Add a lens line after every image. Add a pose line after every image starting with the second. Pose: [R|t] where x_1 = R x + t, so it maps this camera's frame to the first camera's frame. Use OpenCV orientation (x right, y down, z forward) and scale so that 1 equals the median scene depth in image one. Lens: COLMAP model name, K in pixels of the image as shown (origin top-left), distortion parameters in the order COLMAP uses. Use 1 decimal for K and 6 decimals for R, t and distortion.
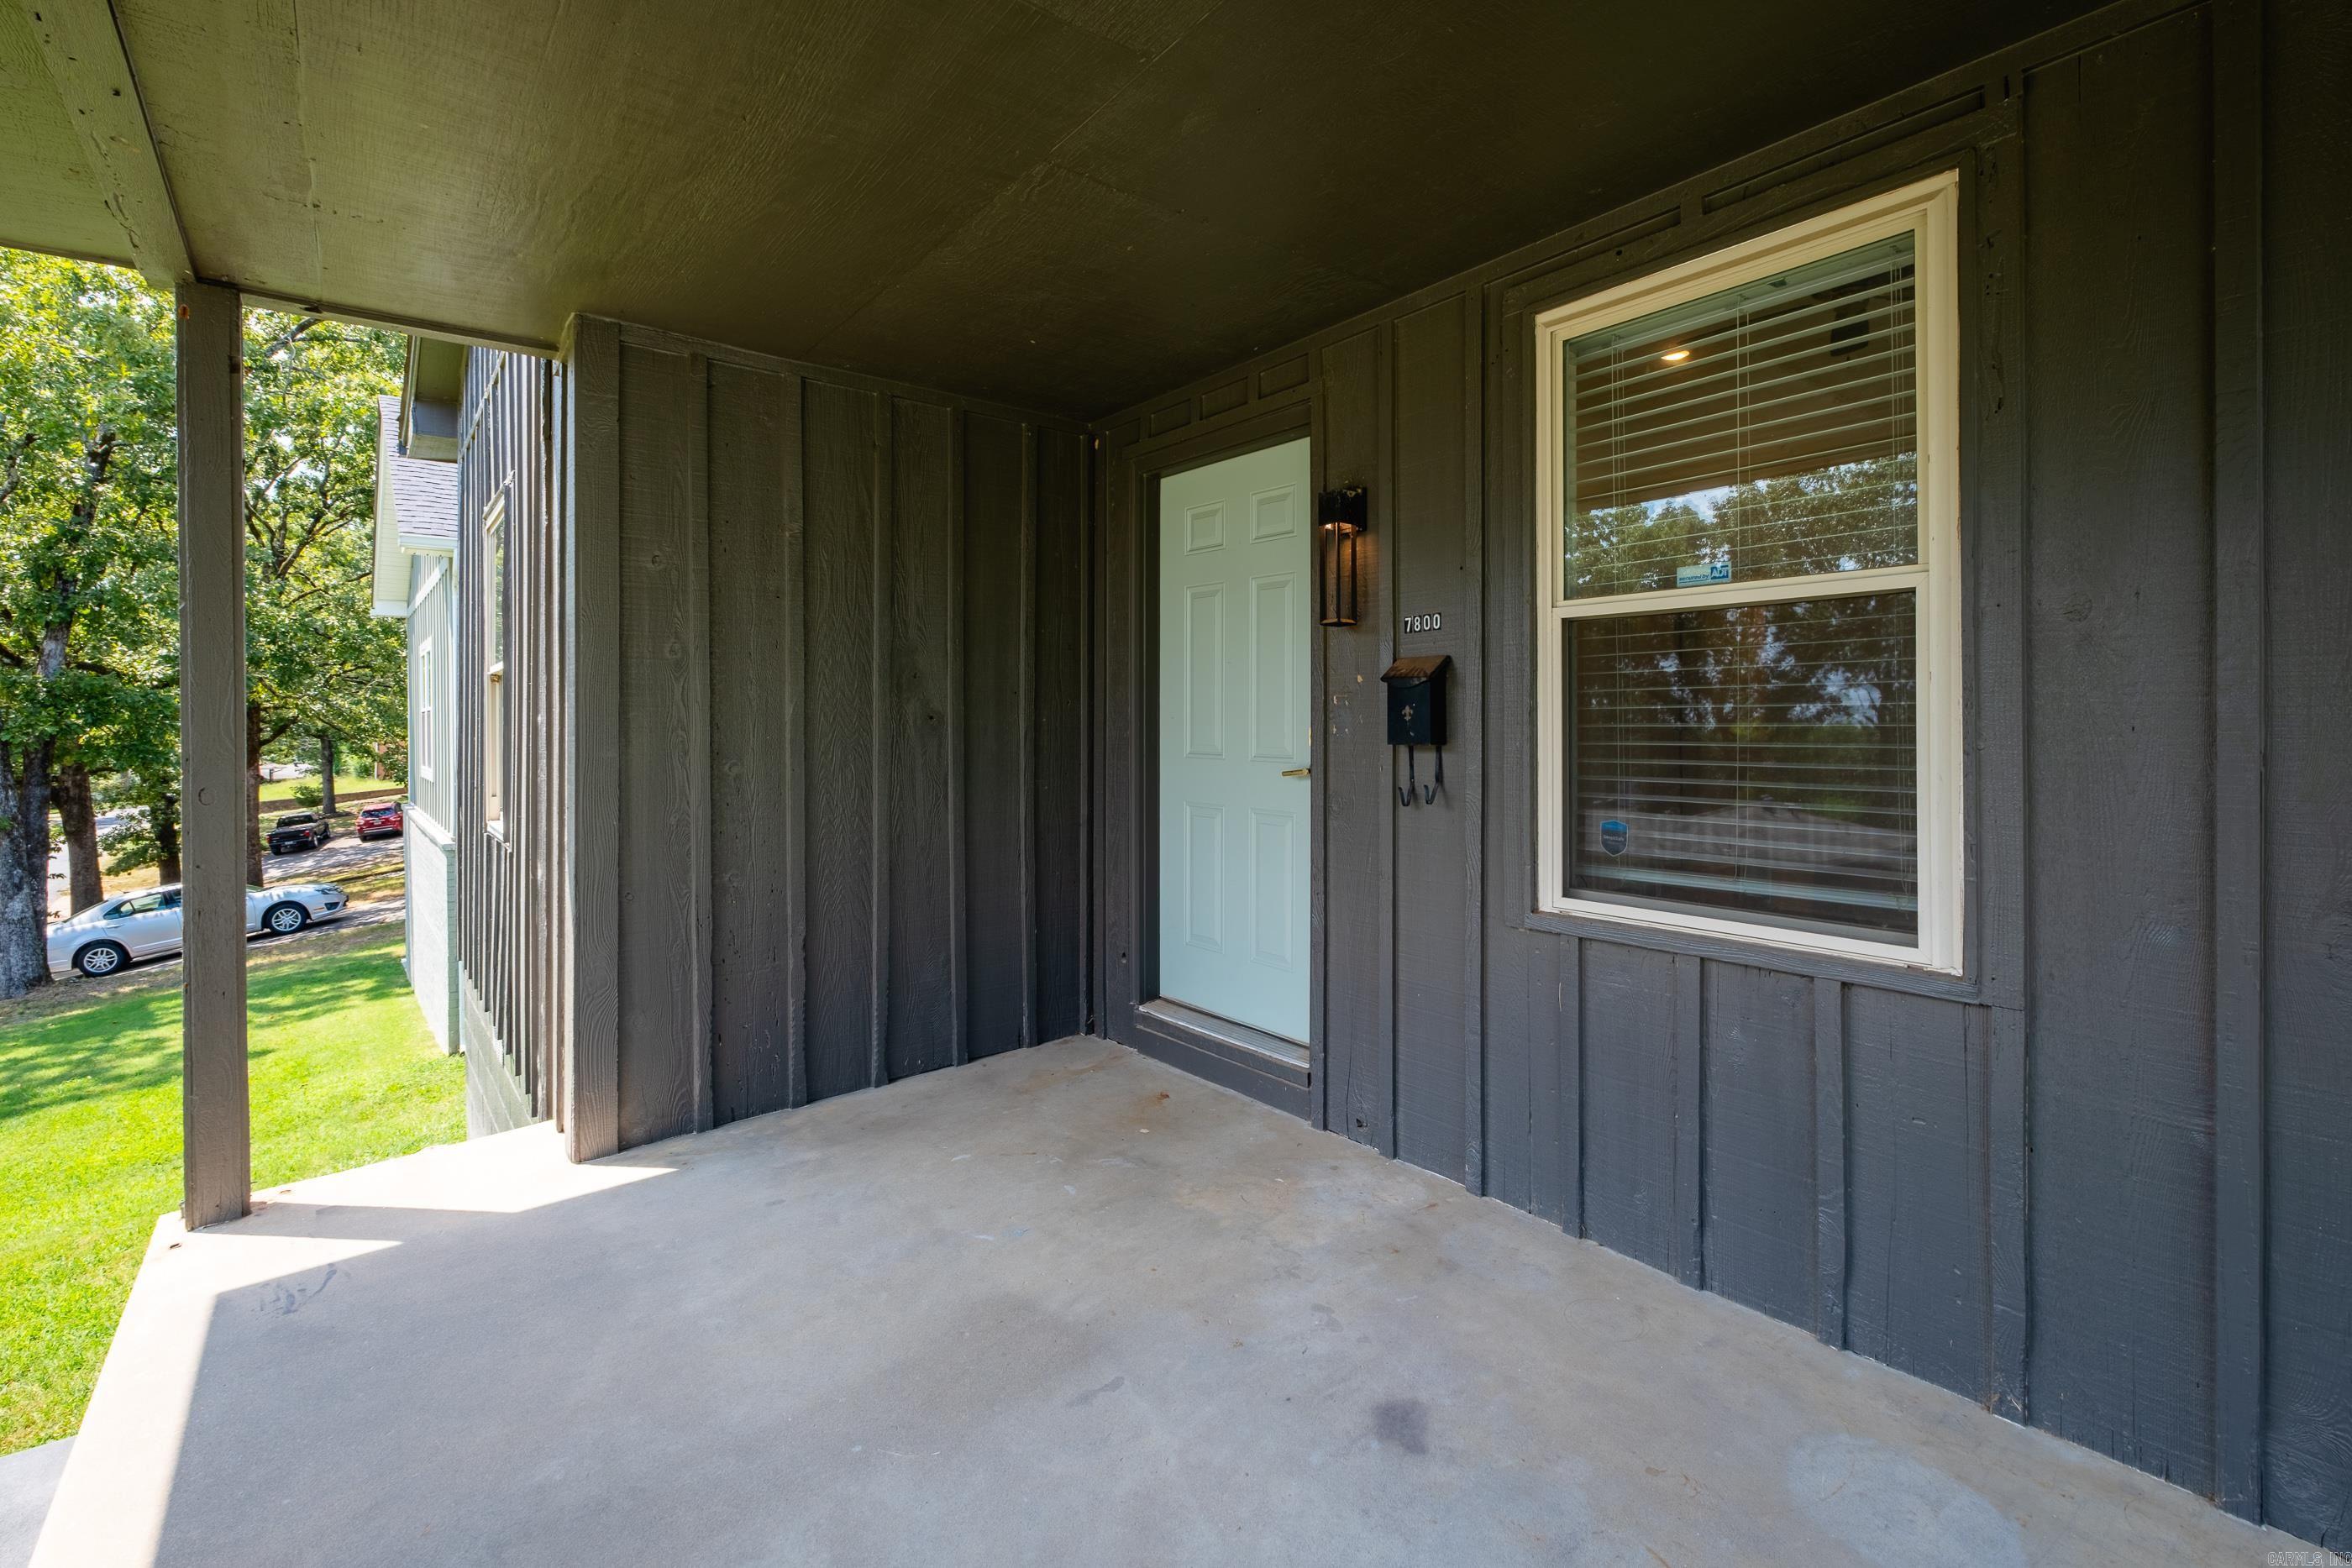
lens RADIAL K [[1011.3, 0, 1317.3], [0, 1011.3, 714.8], [0, 0, 1]] dist [0.000362, -0.000375]
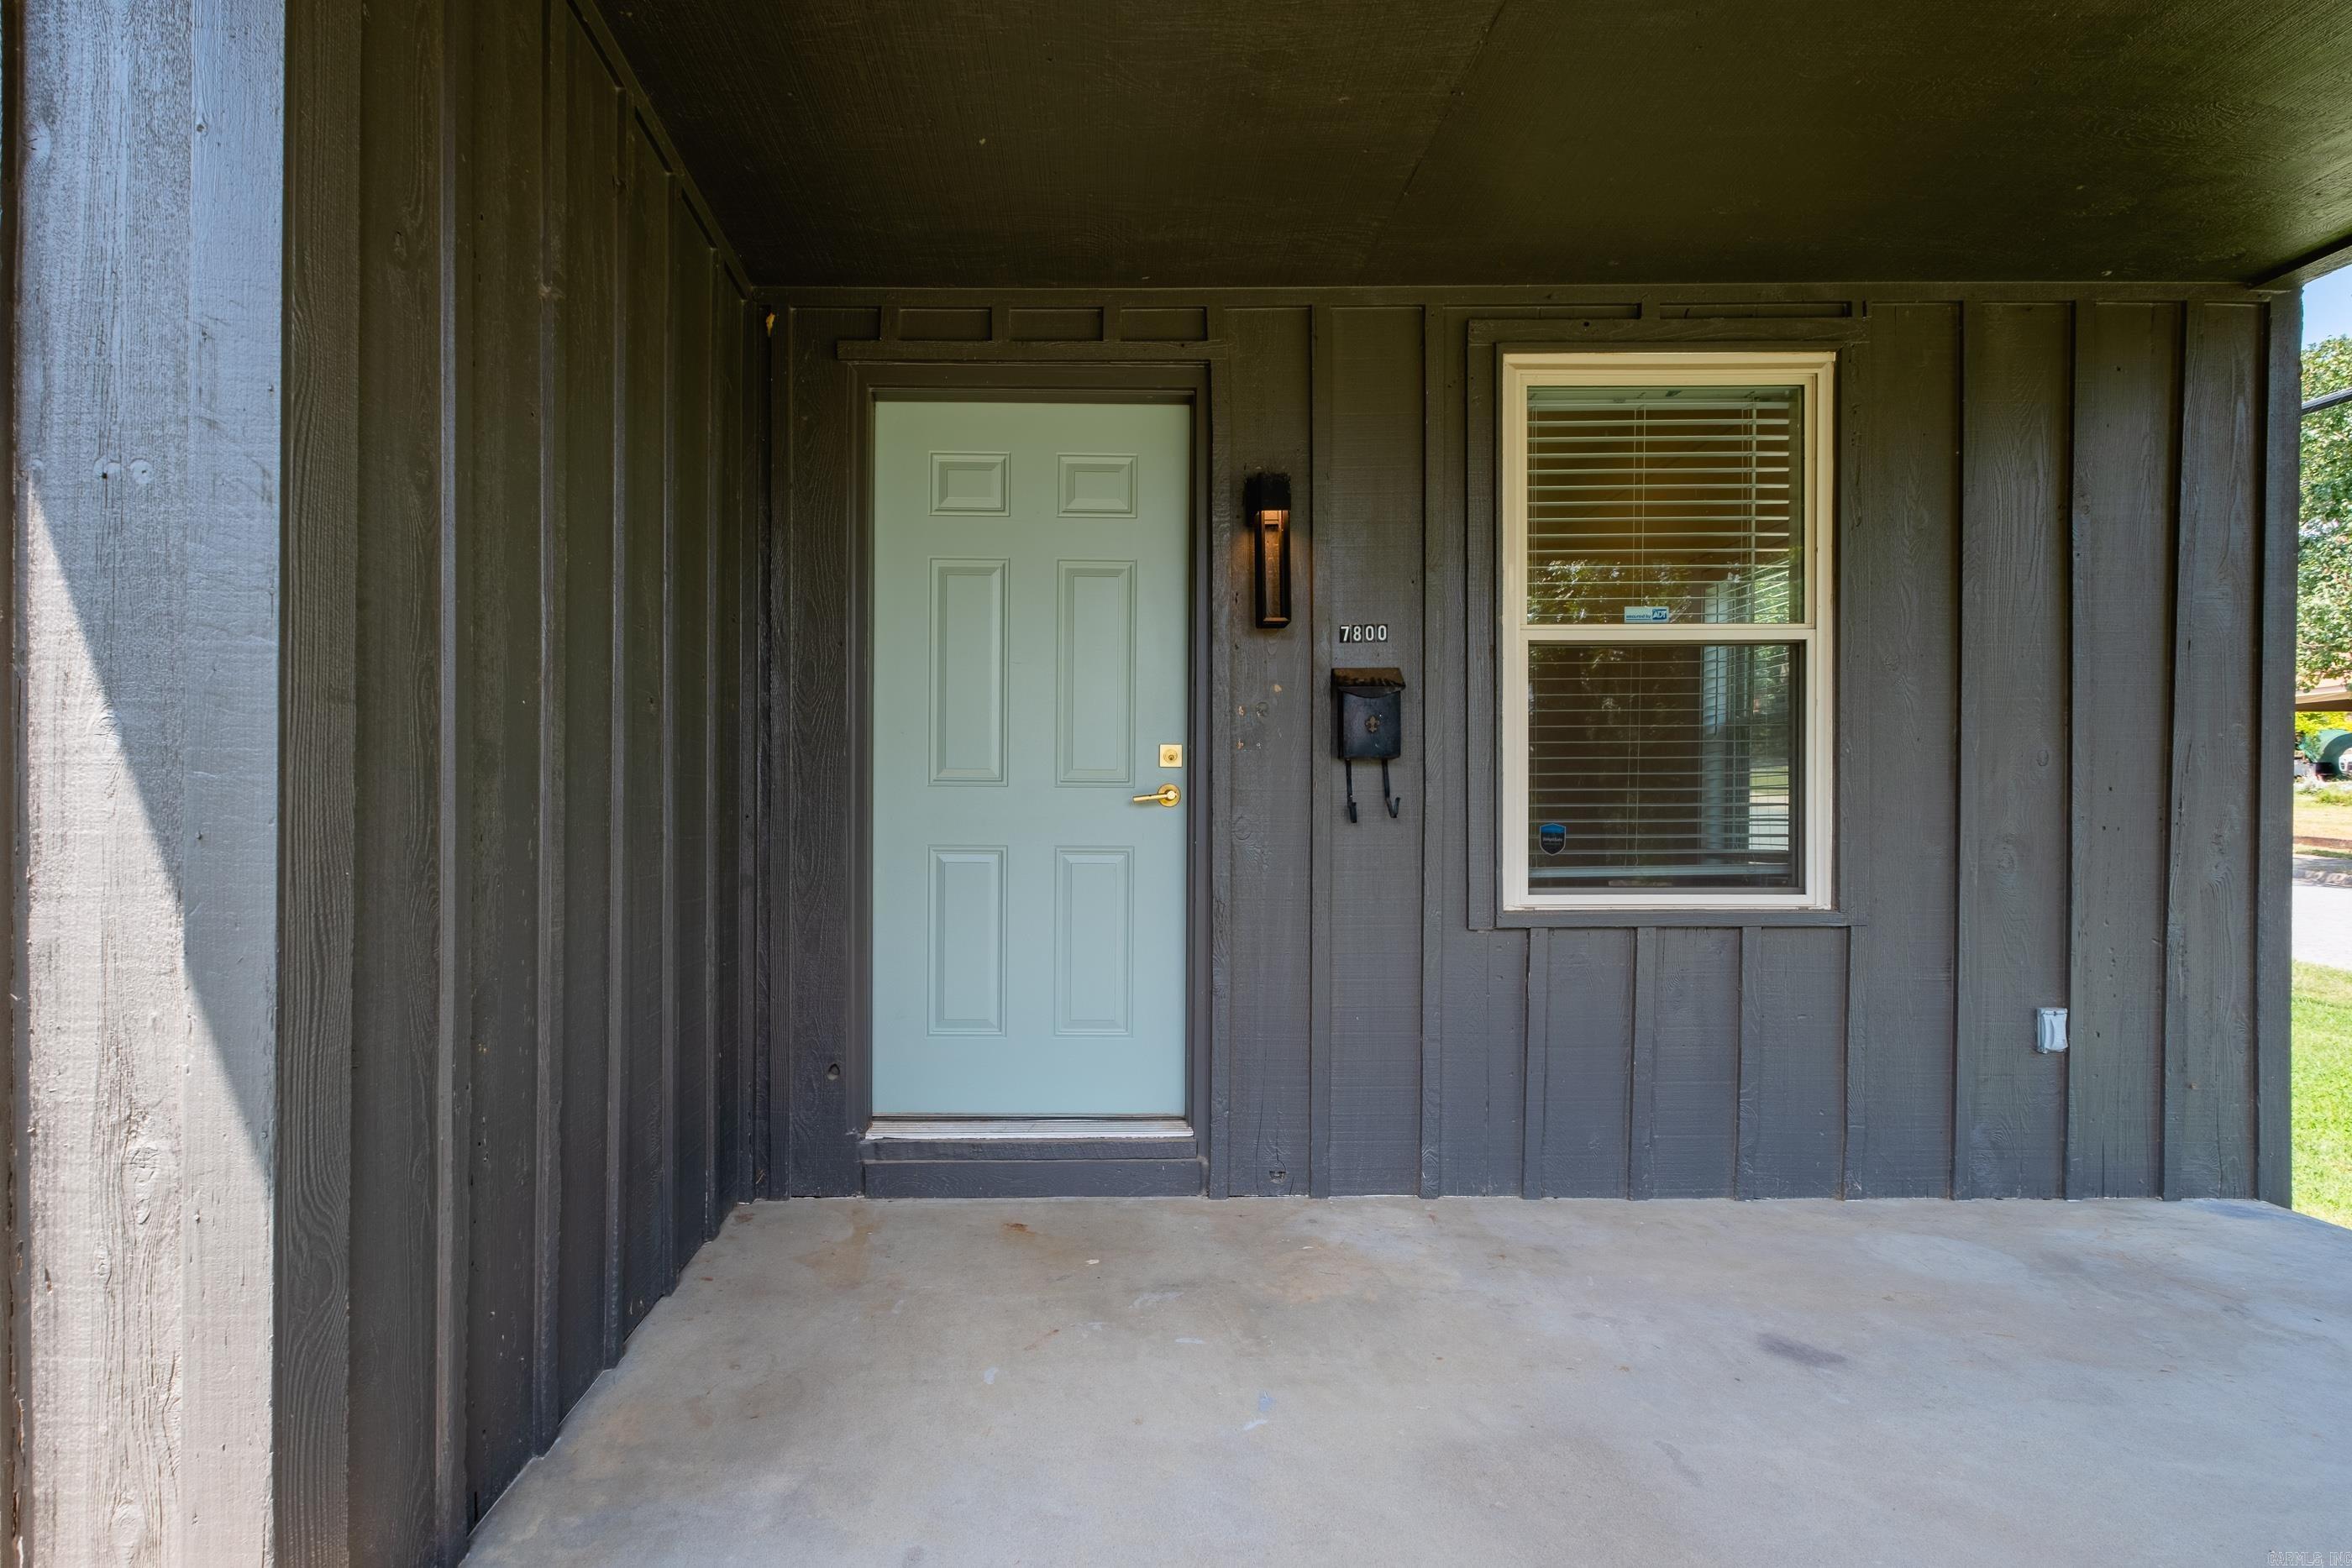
lens RADIAL K [[1014.1, 0, 1170.4], [0, 1014.1, 813.3], [0, 0, 1]] dist [0.002710, 0.000075]
pose [[0.683946, -0.004853, 0.729517, -0.785173], [-0.001230, 0.999969, 0.007805, 0.079497], [-0.729532, -0.006236, 0.683918, 0.504844]]
